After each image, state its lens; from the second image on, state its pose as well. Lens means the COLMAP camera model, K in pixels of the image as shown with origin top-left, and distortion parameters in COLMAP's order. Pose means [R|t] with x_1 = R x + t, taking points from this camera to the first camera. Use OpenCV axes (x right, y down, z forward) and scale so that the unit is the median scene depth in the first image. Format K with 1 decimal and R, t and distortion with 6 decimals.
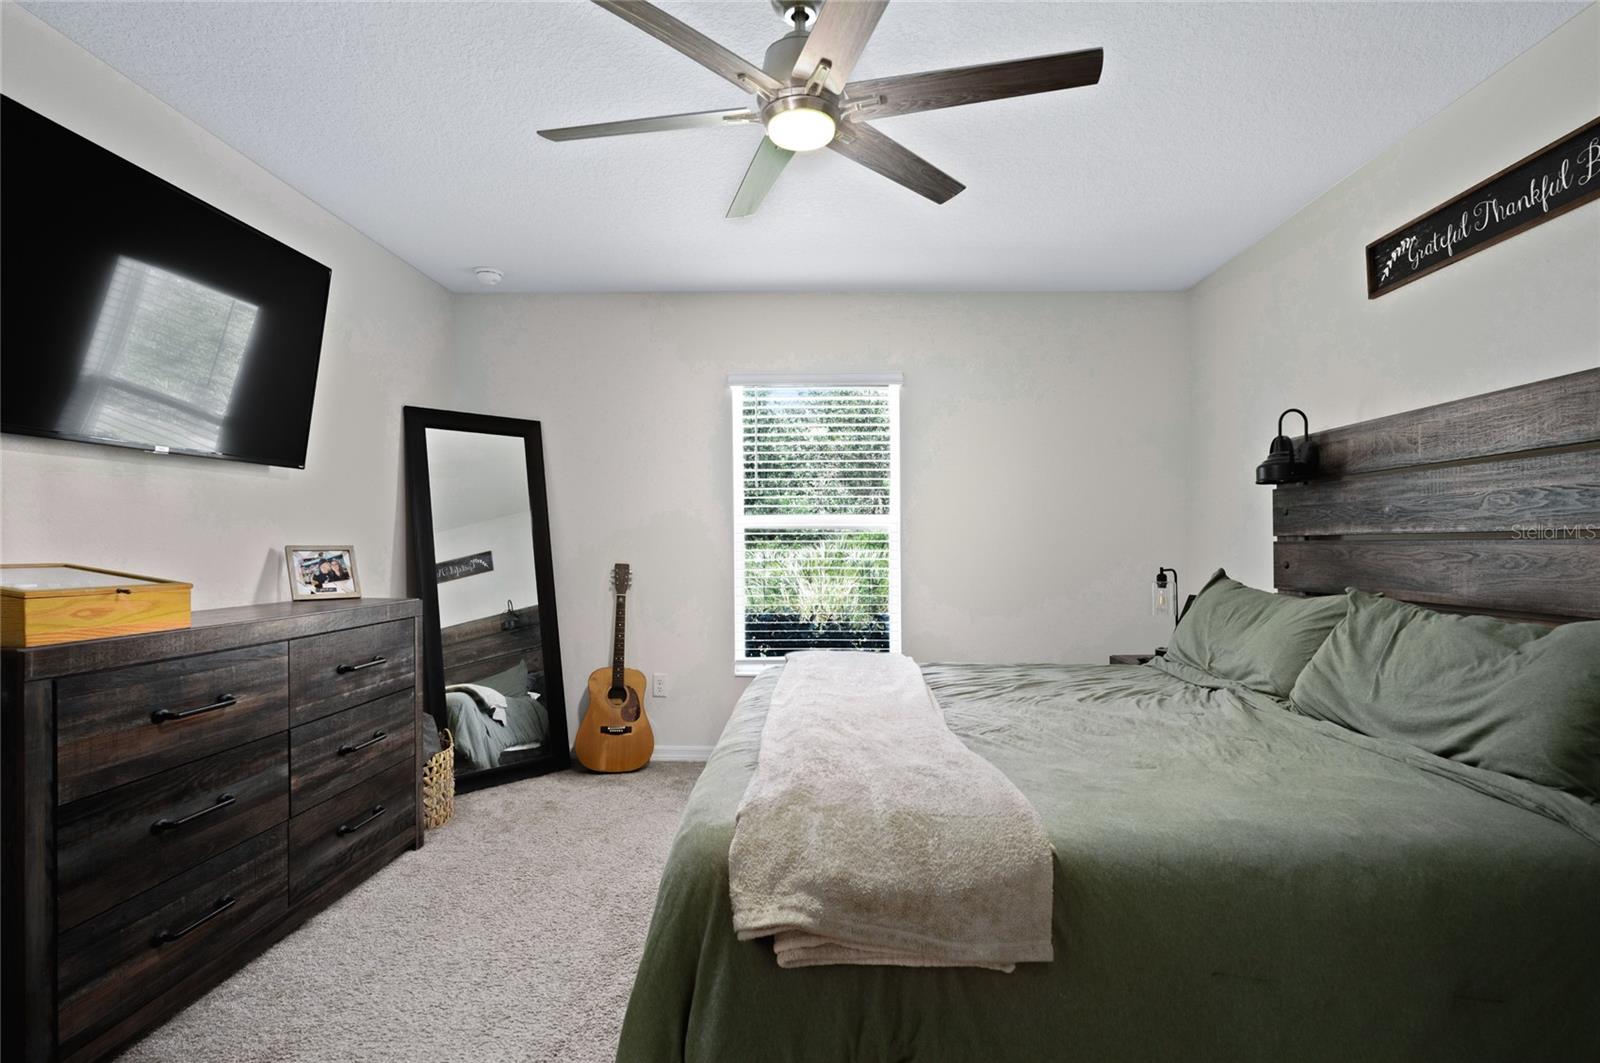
lens RADIAL K [[809.2, 0, 761.7], [0, 809.2, 533.1], [0, 0, 1]] dist [0.000001, -0.000552]
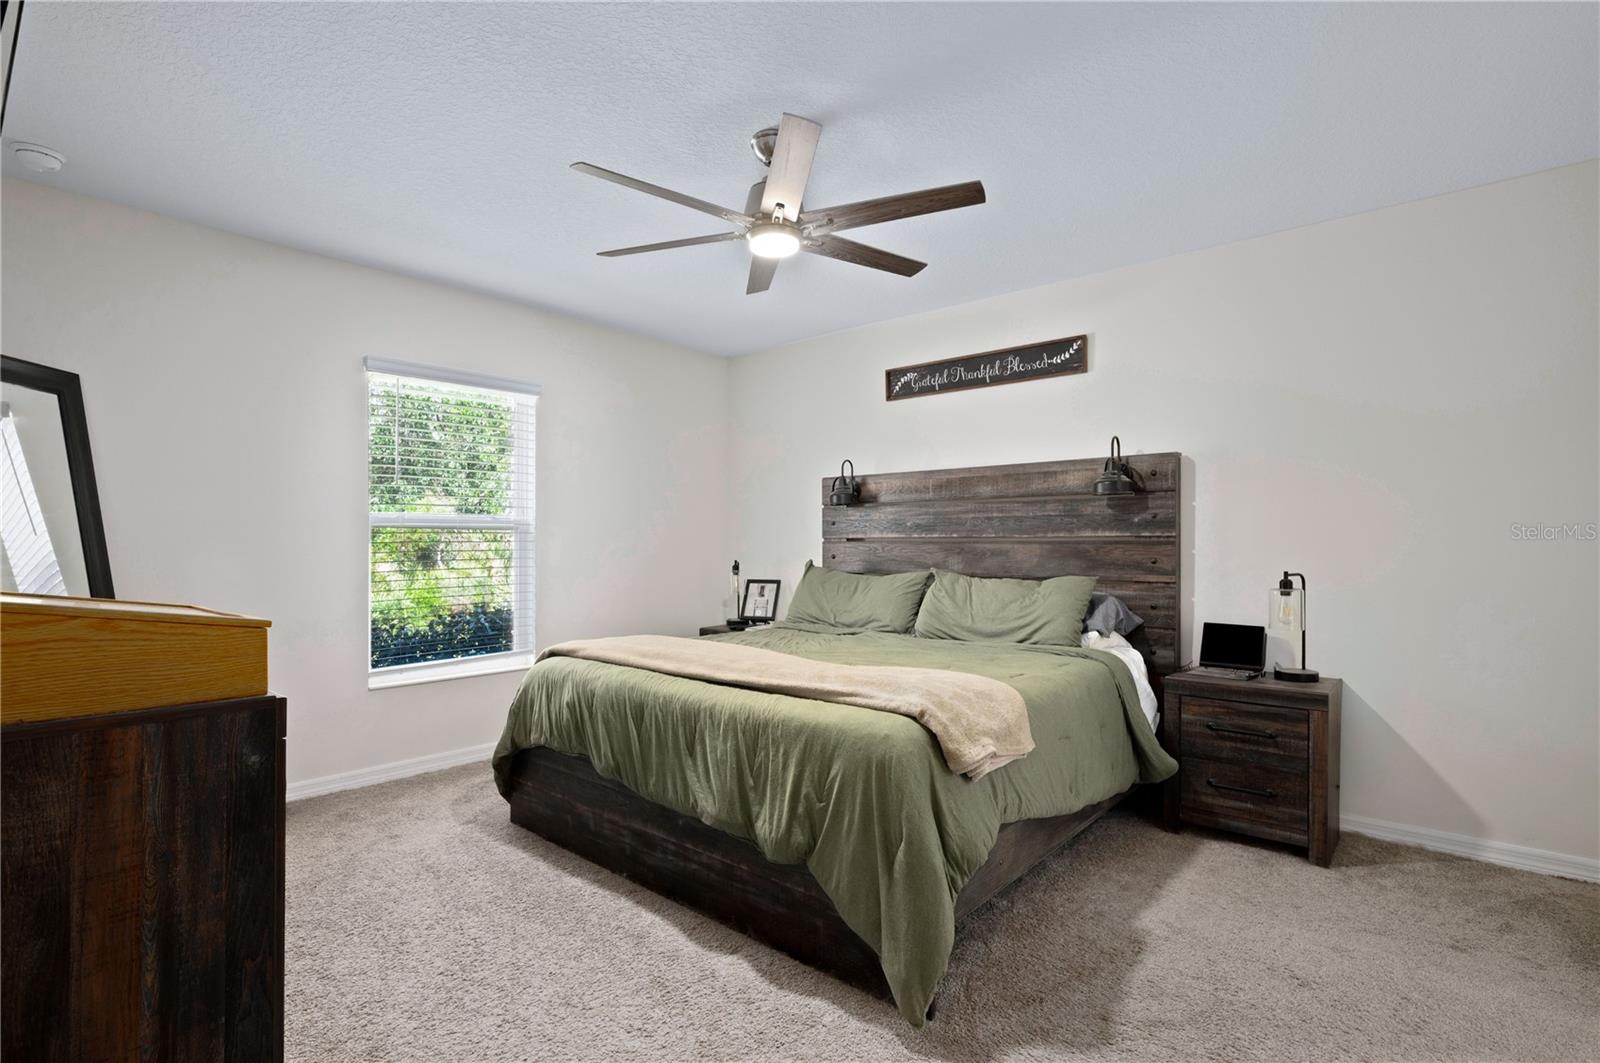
lens RADIAL K [[809.2, 0, 803.2], [0, 809.2, 526.0], [0, 0, 1]] dist [0.000001, -0.000552]
pose [[0.606550, 0.012268, 0.794950, -0.767254], [-0.009432, 0.999922, -0.008234, -0.007631], [-0.794989, -0.002504, 0.606619, 0.098737]]
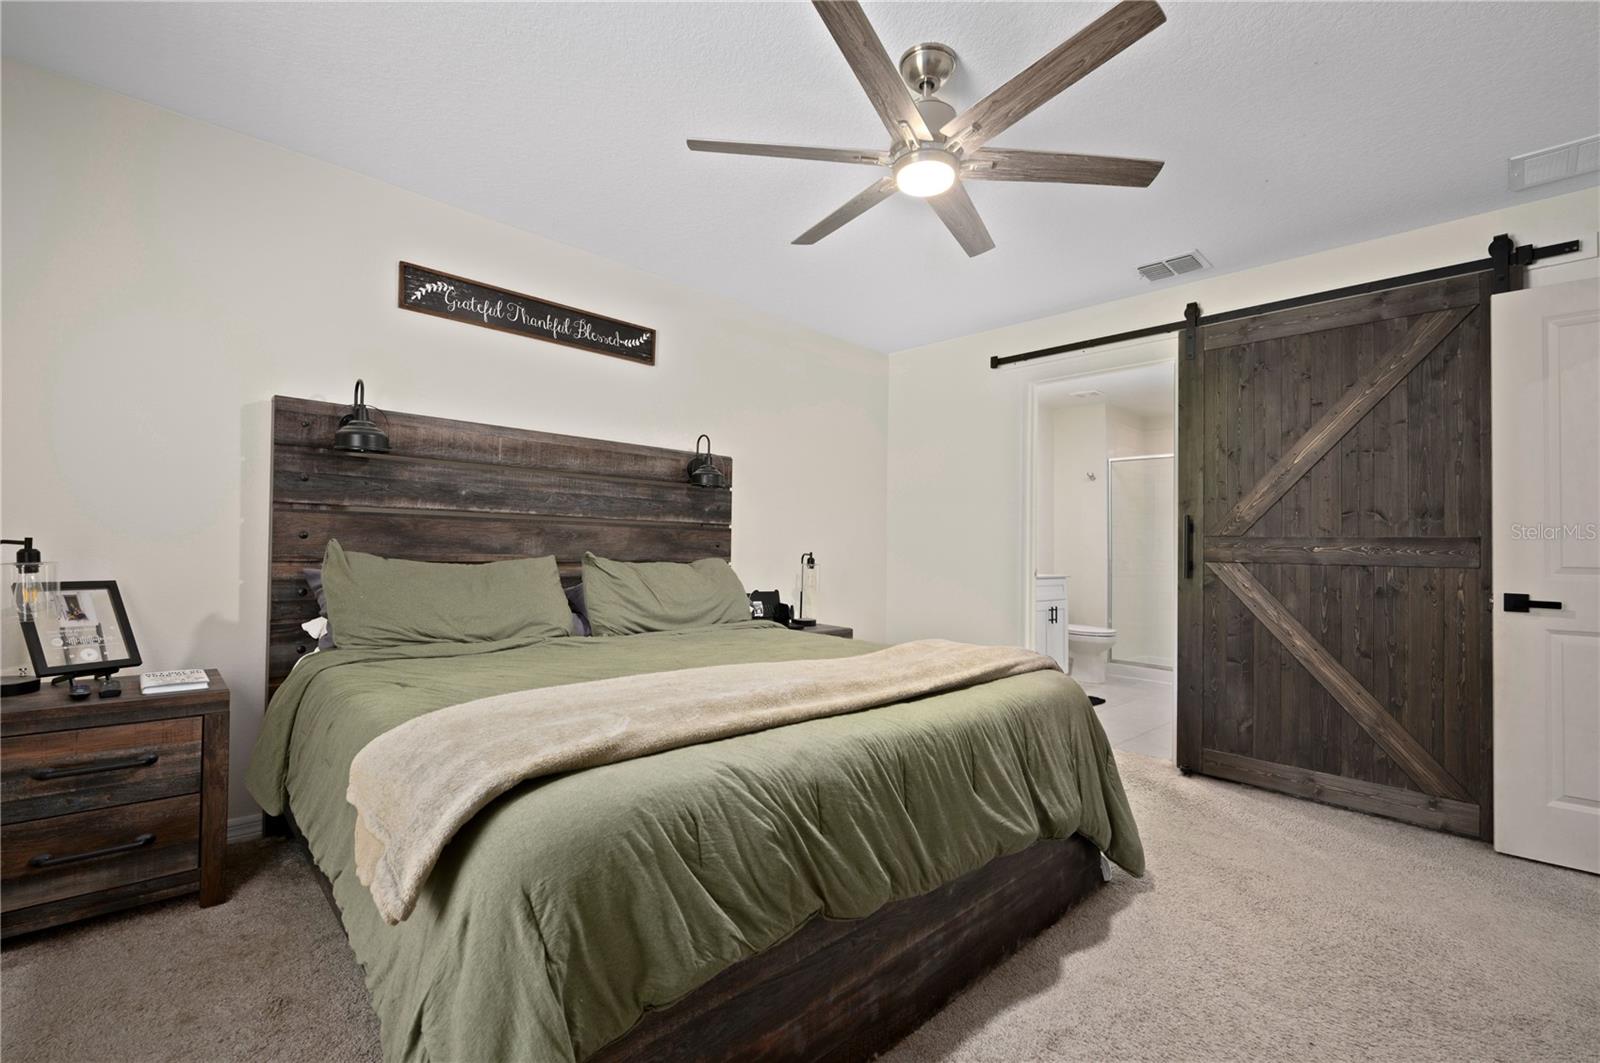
lens RADIAL K [[698.7, 0, 788.9], [0, 698.7, 537.2], [0, 0, 1]] dist [-0.002170, -0.000229]
pose [[-0.748012, -0.008943, 0.663625, -0.359165], [-0.034438, 0.999085, -0.025354, 0.051265], [-0.662791, -0.041819, -0.747636, 1.444933]]
